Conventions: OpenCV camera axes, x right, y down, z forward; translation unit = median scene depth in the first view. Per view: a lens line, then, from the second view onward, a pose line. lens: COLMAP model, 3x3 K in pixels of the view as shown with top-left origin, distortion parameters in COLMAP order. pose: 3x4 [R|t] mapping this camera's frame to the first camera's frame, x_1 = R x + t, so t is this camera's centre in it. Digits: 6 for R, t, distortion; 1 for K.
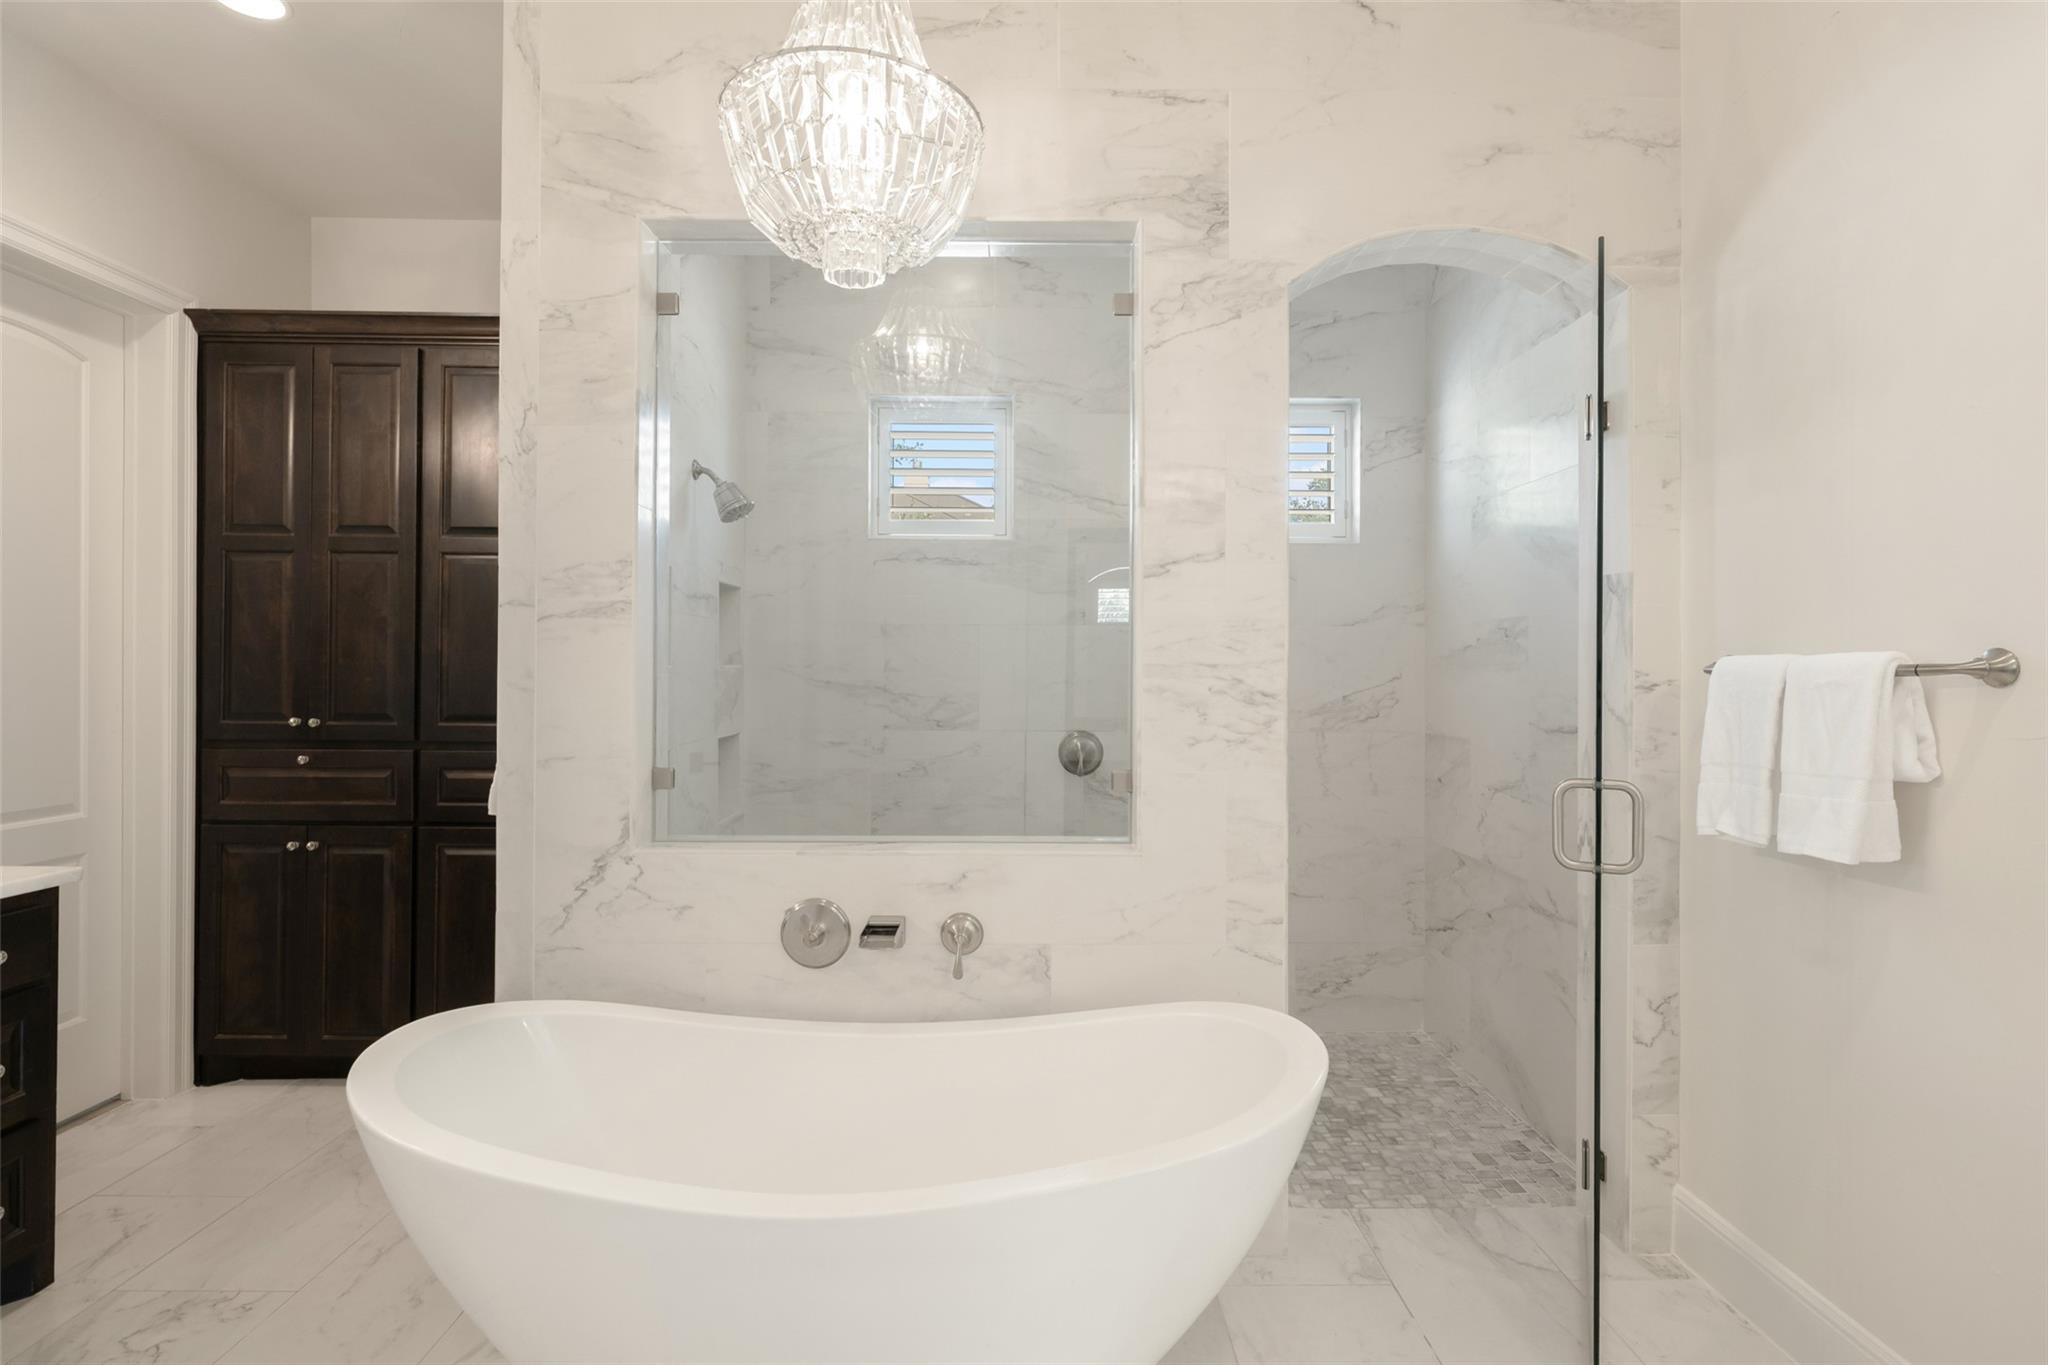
lens RADIAL K [[1030.2, 0, 1027.9], [0, 1030.2, 671.8], [0, 0, 1]] dist [0.003512, 0.003637]
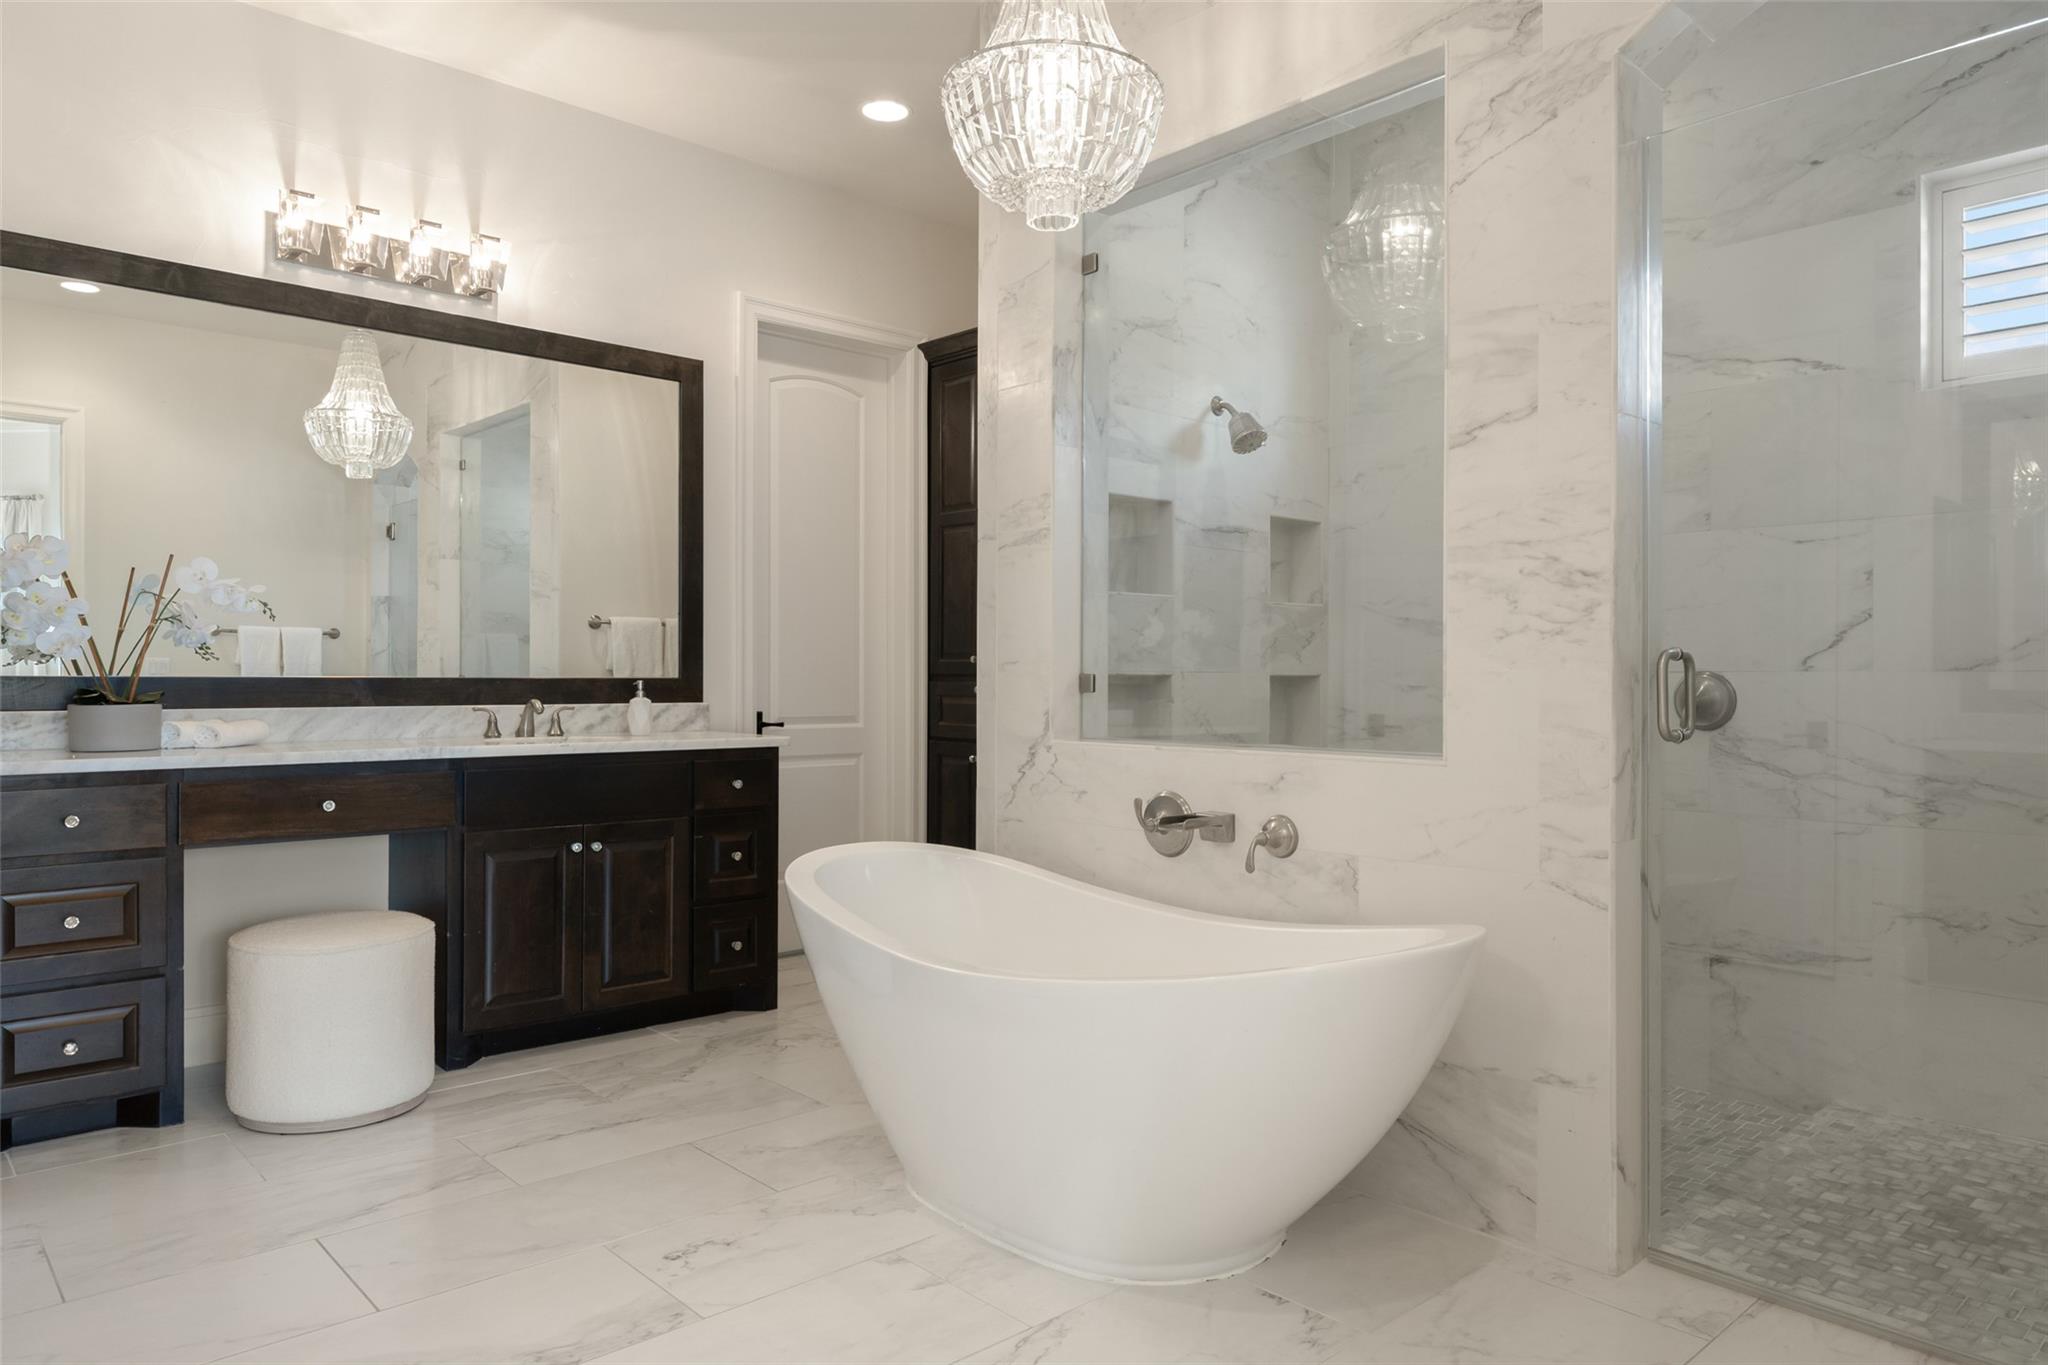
lens RADIAL K [[1288.5, 0, 1022.5], [0, 1288.5, 680.1], [0, 0, 1]] dist [0.021229, -0.001778]
pose [[0.678850, 0.000793, -0.734277, 0.675594], [-0.002530, 0.999996, -0.001259, 0.108038], [0.734273, 0.002713, 0.678849, -0.015458]]
